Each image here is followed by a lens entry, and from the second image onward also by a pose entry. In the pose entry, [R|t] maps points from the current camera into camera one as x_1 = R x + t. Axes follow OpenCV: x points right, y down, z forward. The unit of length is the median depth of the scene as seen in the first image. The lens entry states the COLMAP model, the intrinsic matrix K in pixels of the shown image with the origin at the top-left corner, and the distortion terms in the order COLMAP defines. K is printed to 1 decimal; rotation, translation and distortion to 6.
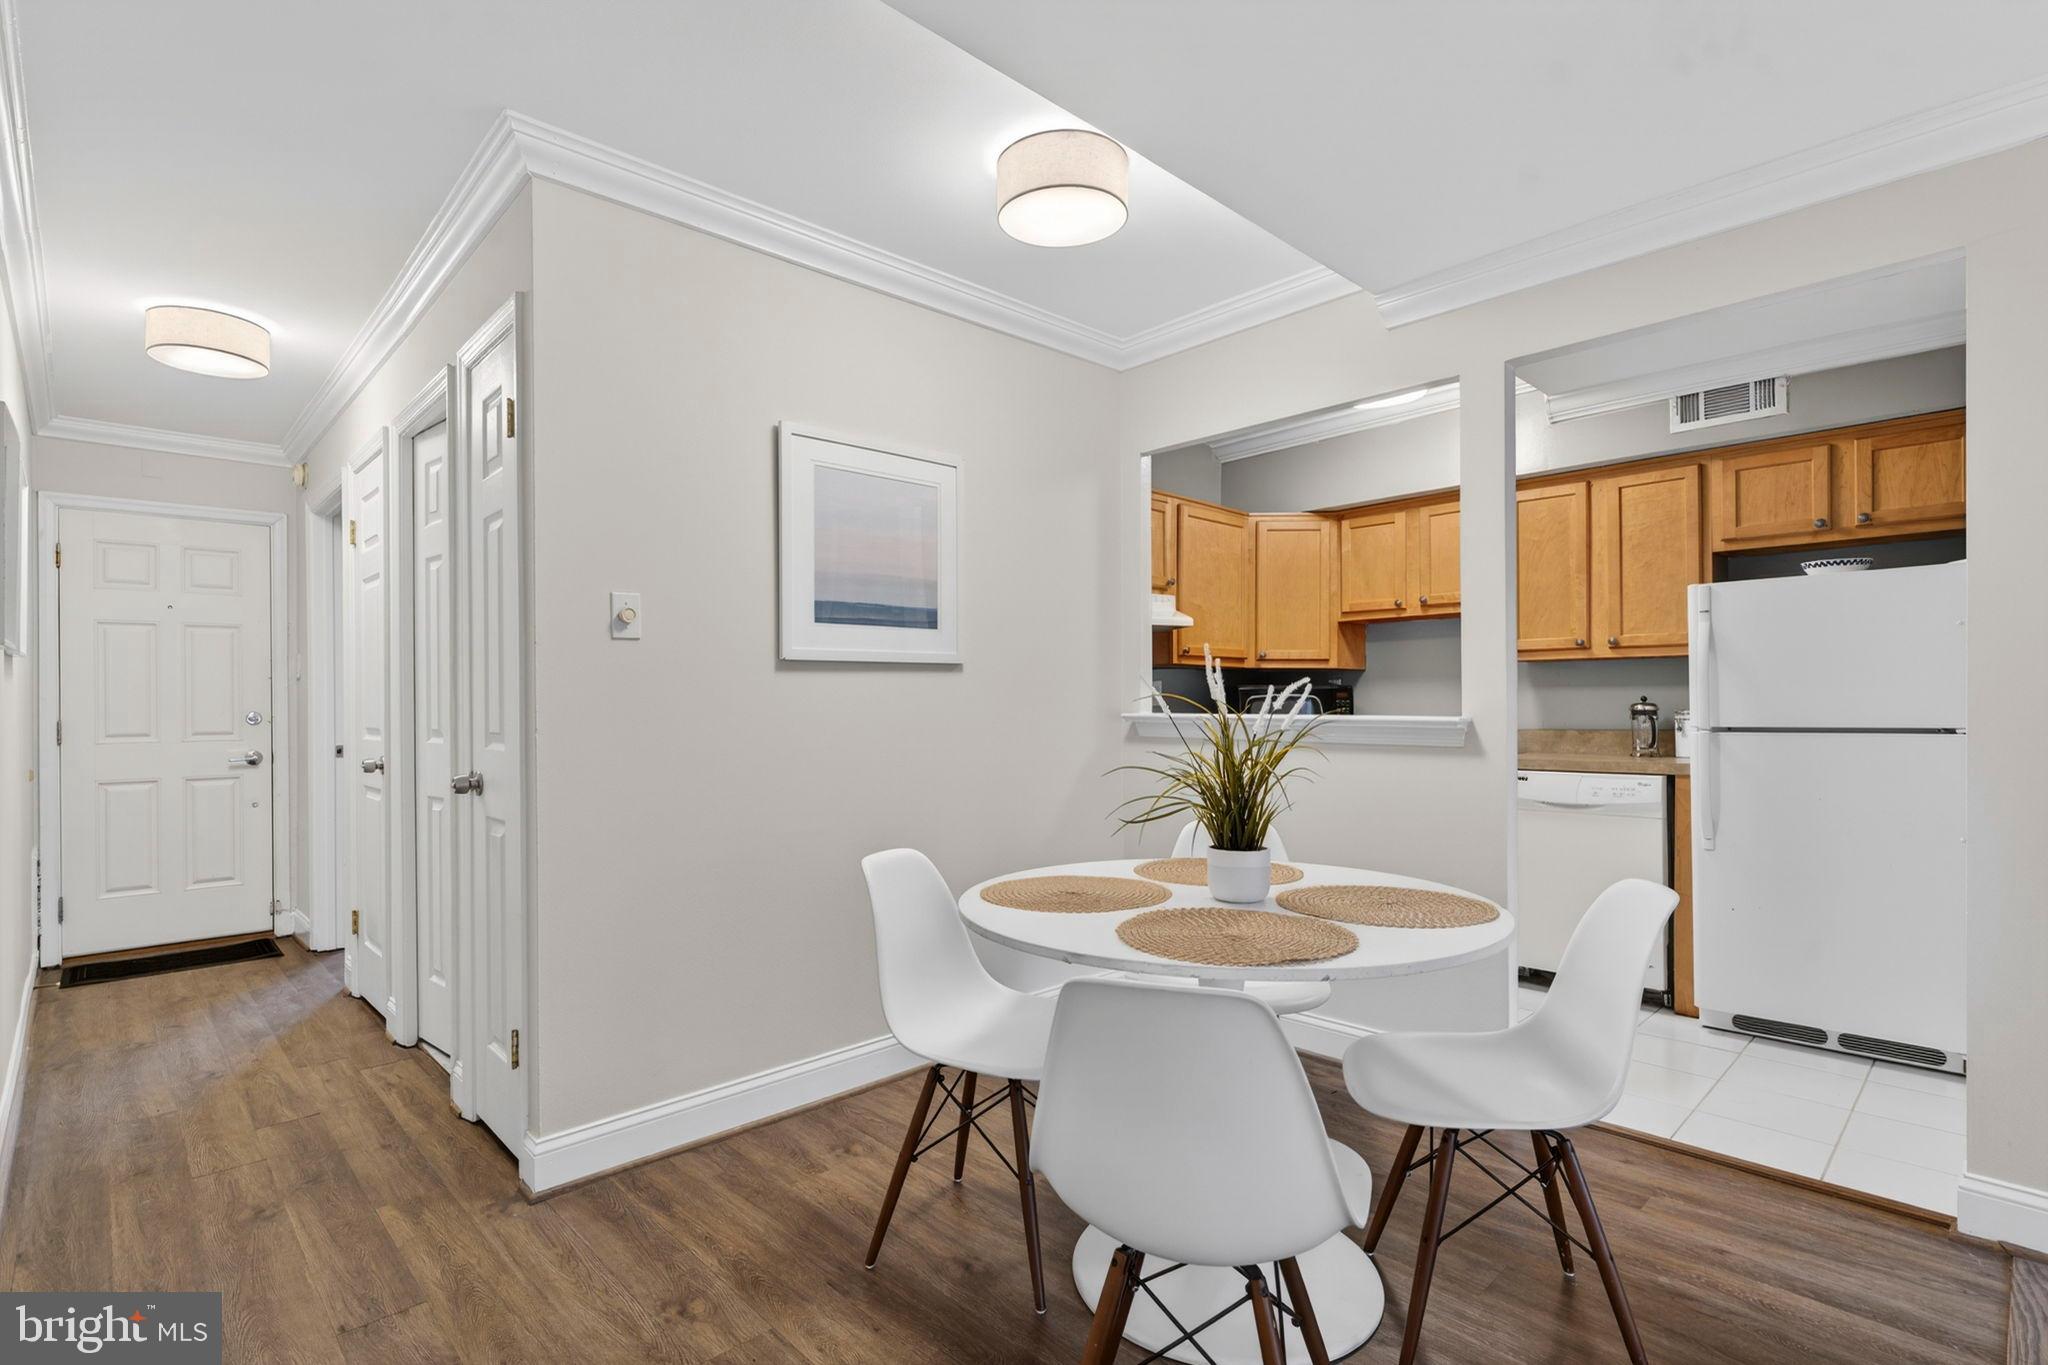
lens RADIAL K [[988.1, 0, 1013.6], [0, 988.1, 690.8], [0, 0, 1]] dist [0.003025, 0.000560]
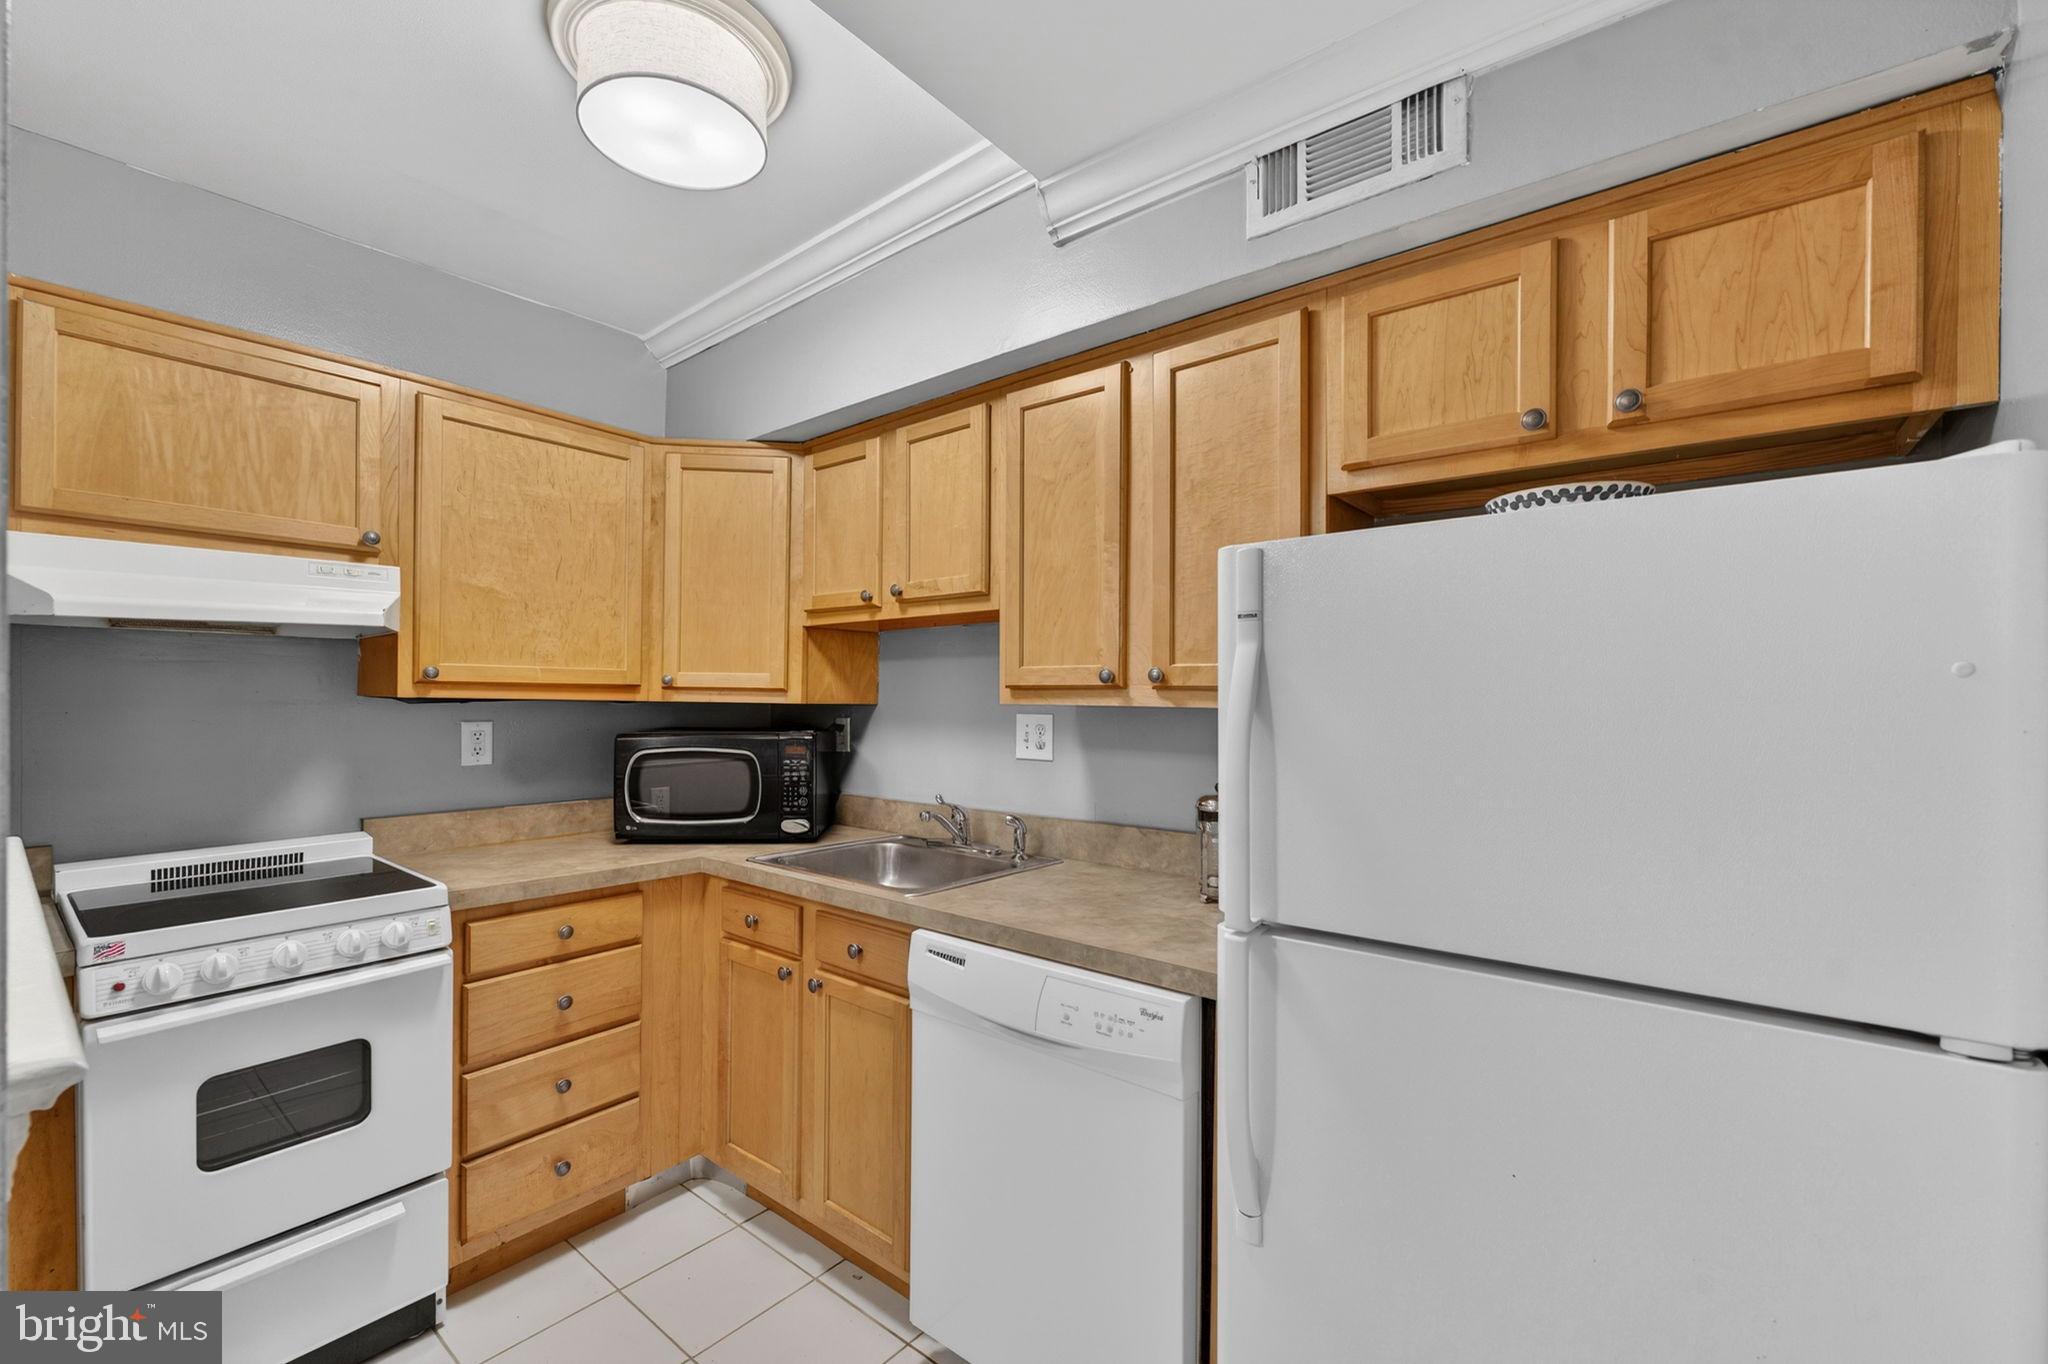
lens RADIAL K [[846.2, 0, 1010.2], [0, 846.2, 683.2], [0, 0, 1]] dist [0.001416, -0.000019]
pose [[0.992578, 0.016905, 0.120428, 0.507848], [-0.016521, 0.999855, -0.004189, -0.045610], [-0.120481, 0.002168, 0.992713, 0.615578]]
